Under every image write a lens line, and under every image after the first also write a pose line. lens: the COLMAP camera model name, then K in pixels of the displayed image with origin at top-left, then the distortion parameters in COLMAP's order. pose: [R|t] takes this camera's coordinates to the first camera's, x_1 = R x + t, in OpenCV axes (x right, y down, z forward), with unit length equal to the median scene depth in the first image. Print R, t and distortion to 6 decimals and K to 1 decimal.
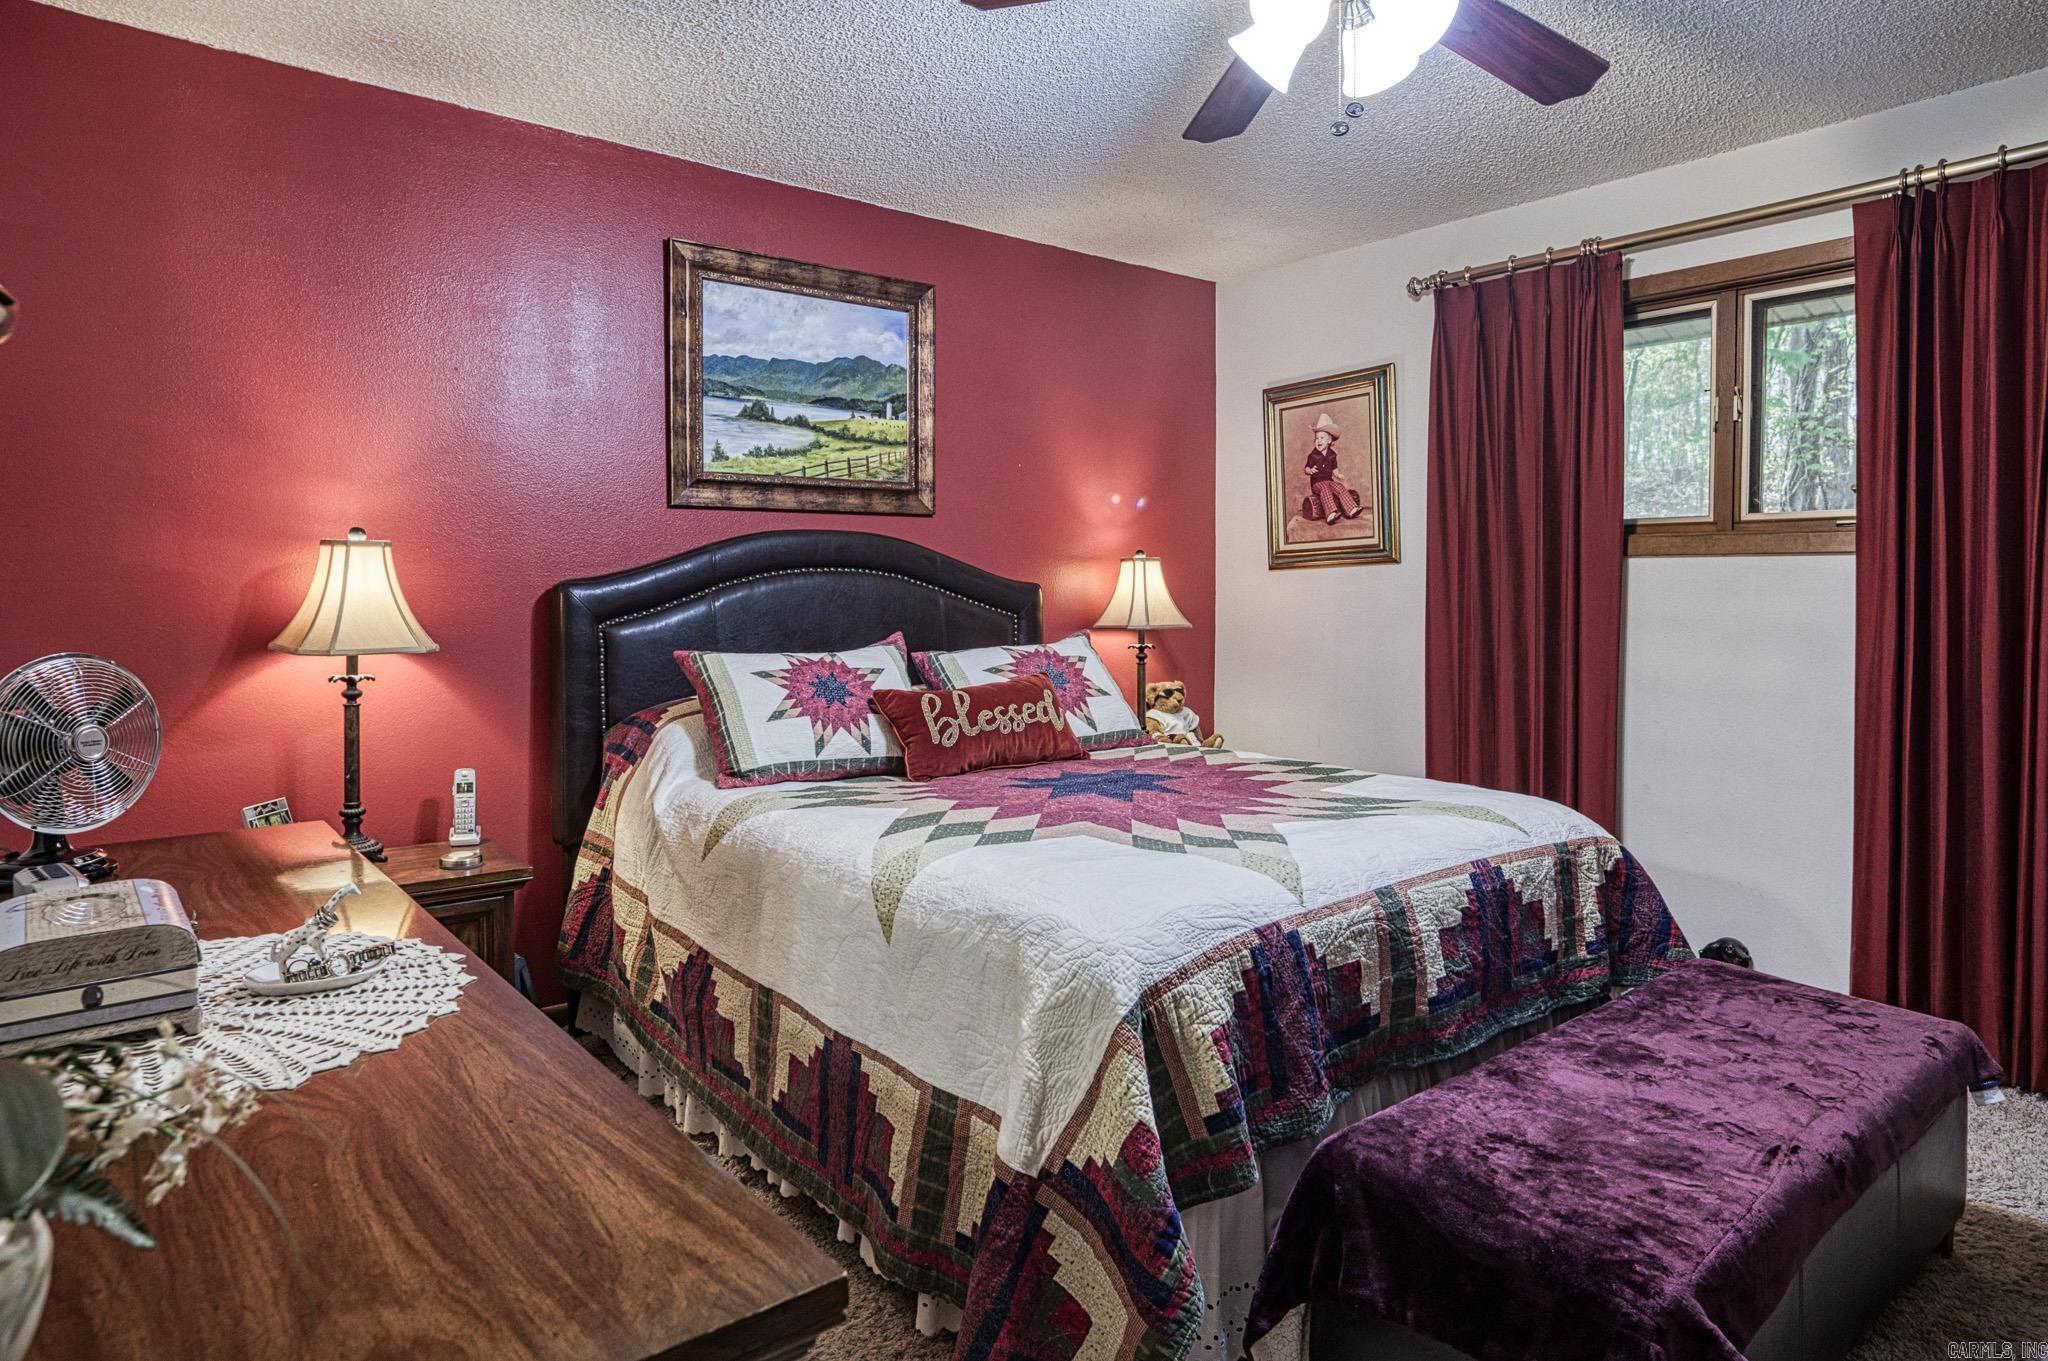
lens RADIAL K [[1192.4, 0, 1064.1], [0, 1192.4, 616.9], [0, 0, 1]] dist [-0.027274, 0.013970]
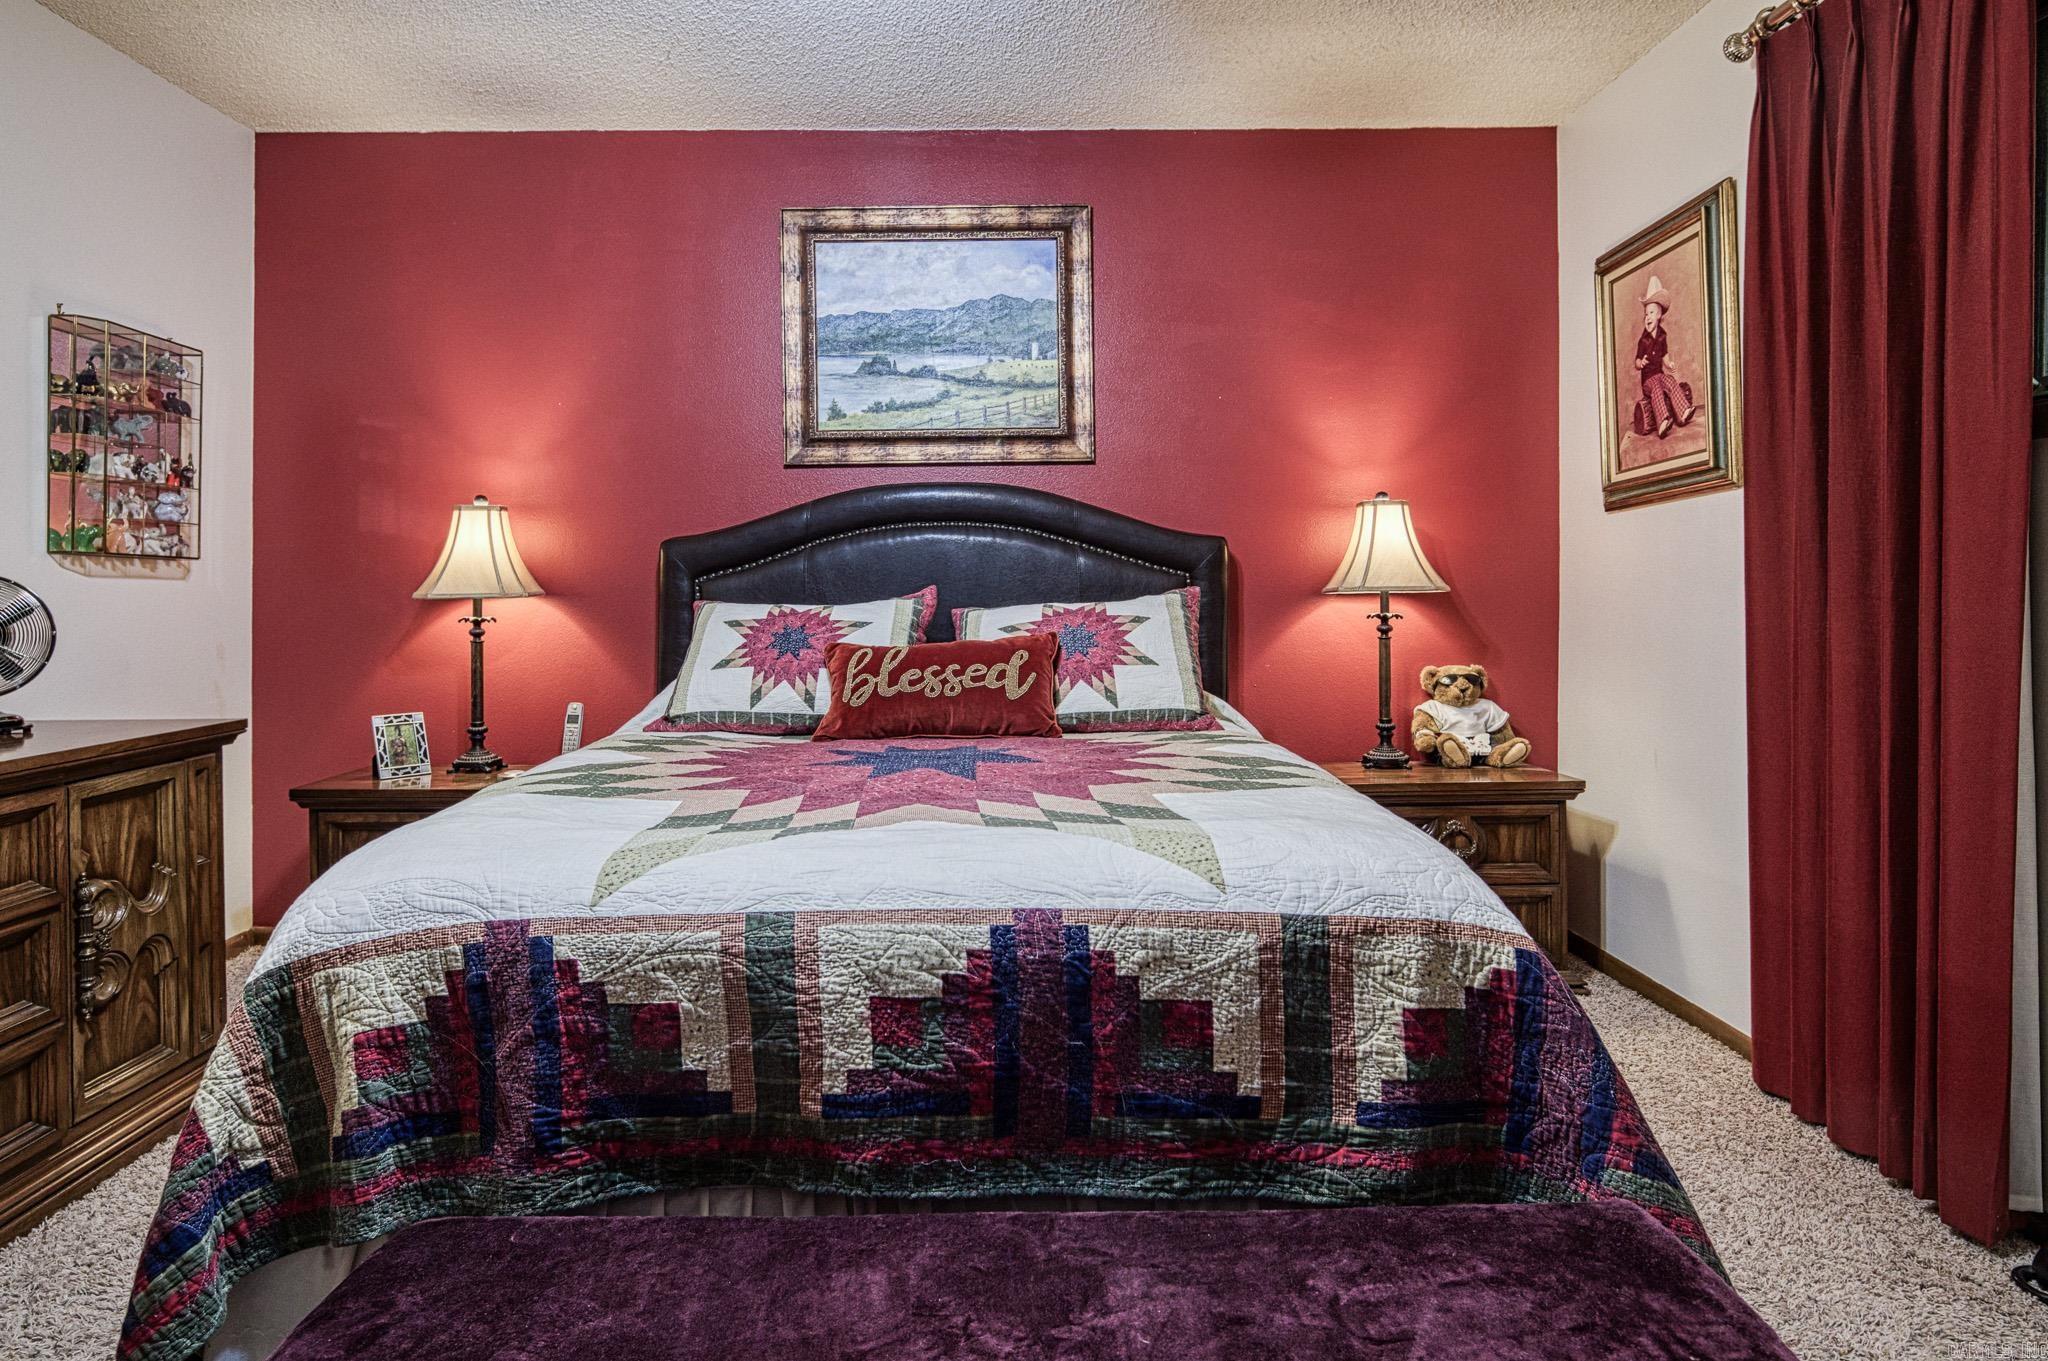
lens RADIAL K [[1192.4, 0, 1047.9], [0, 1192.4, 594.0], [0, 0, 1]] dist [-0.027274, 0.013970]
pose [[0.774578, -0.003536, -0.632469, 0.481742], [-0.008368, 0.999840, -0.015839, 0.031230], [0.632424, 0.017561, 0.774424, 0.330697]]
